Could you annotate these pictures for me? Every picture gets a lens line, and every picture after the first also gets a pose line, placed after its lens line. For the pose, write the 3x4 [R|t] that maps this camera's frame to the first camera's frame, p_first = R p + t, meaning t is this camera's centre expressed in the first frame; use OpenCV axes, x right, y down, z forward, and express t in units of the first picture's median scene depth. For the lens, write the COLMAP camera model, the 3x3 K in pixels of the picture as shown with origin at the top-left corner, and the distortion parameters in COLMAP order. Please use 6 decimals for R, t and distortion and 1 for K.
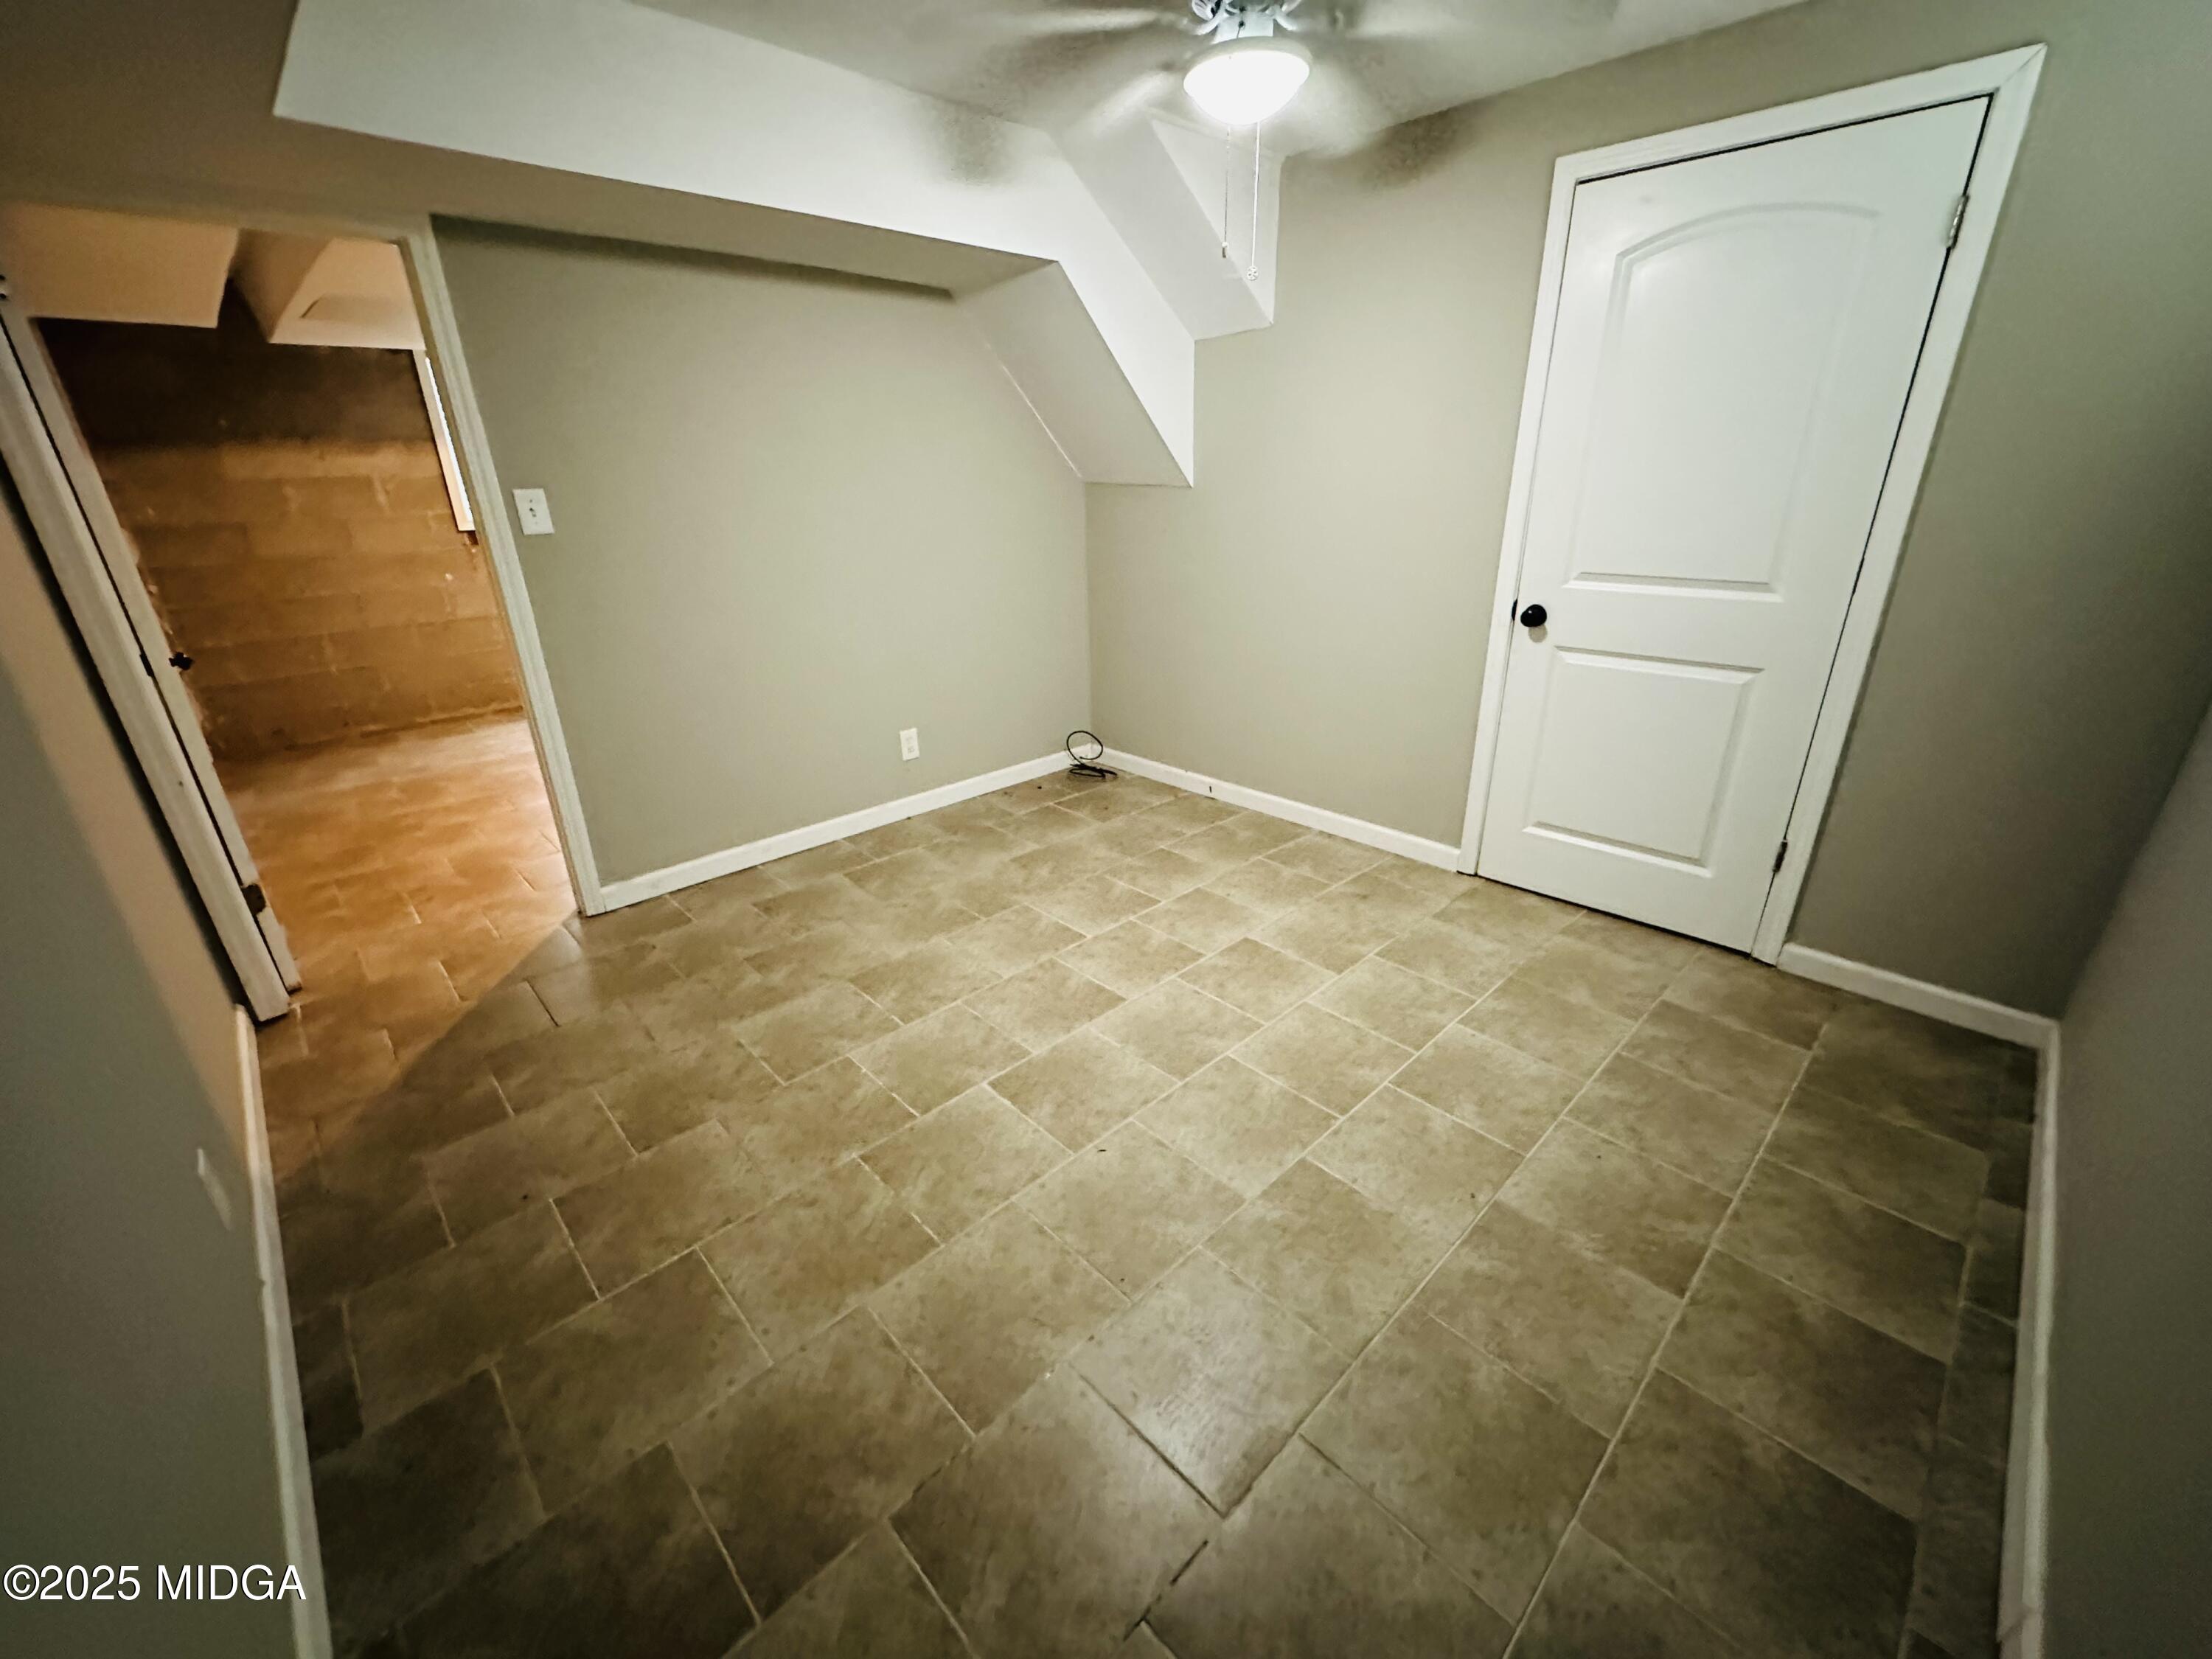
lens RADIAL K [[887.2, 0, 1104.4], [0, 887.2, 822.2], [0, 0, 1]] dist [-0.003558, 0.000126]
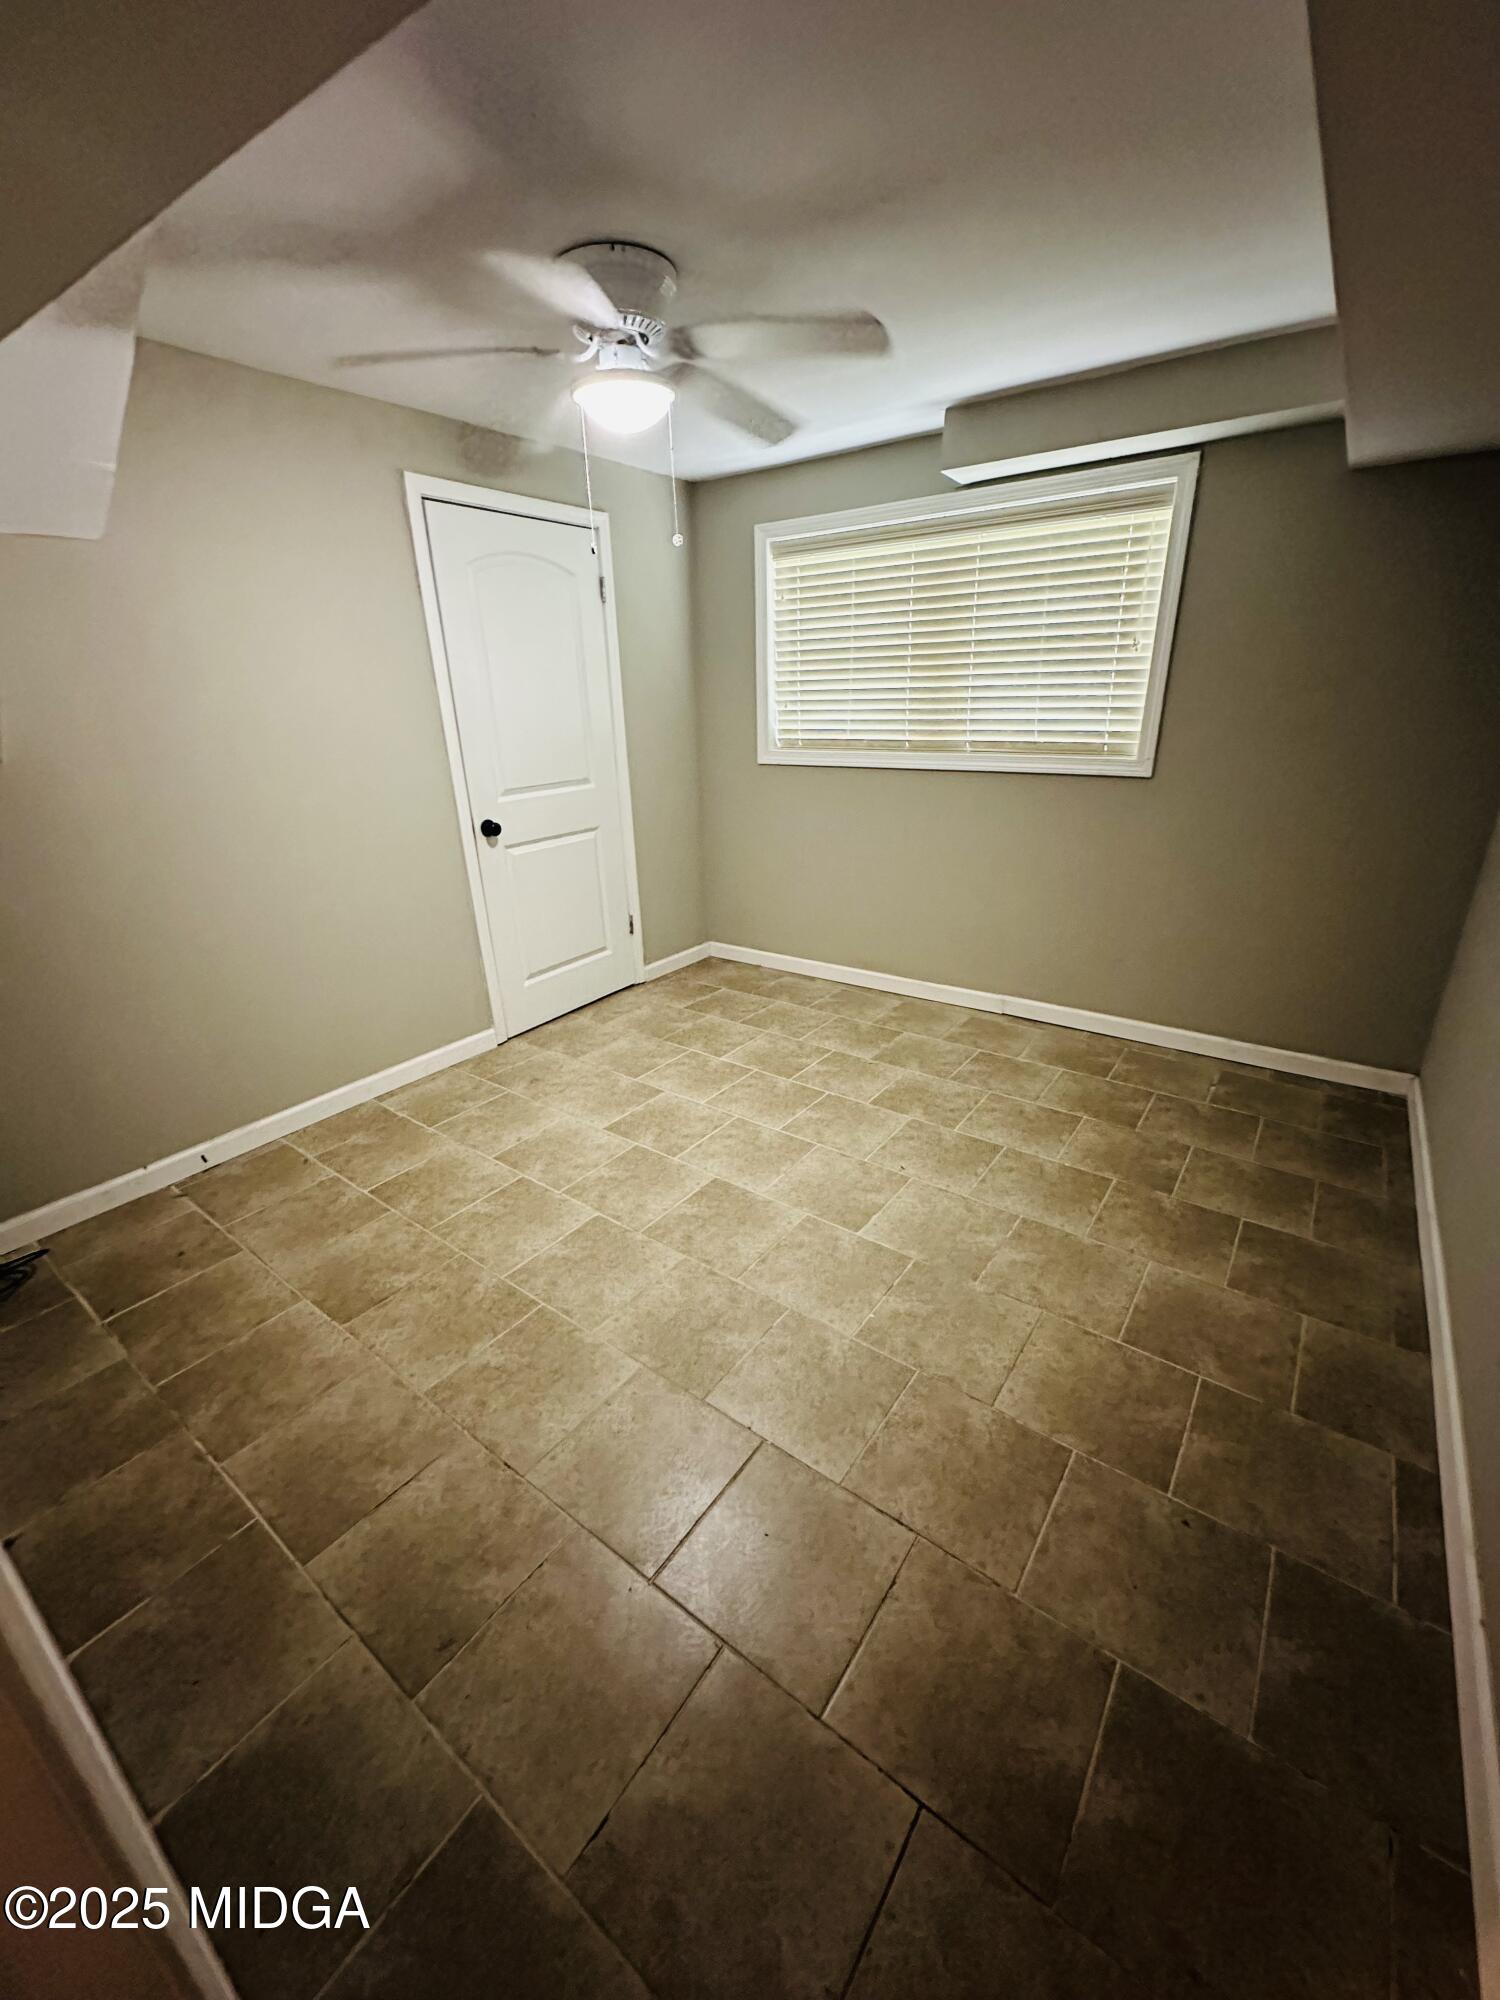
lens RADIAL K [[802.1, 0, 749.7], [0, 802.1, 1000.0], [0, 0, 1]] dist [-0.003558, 0.000126]
pose [[-0.171764, -0.335374, 0.926294, -0.834222], [0.389973, 0.840313, 0.376557, -0.349733], [-0.904665, 0.425909, -0.013548, 0.864650]]
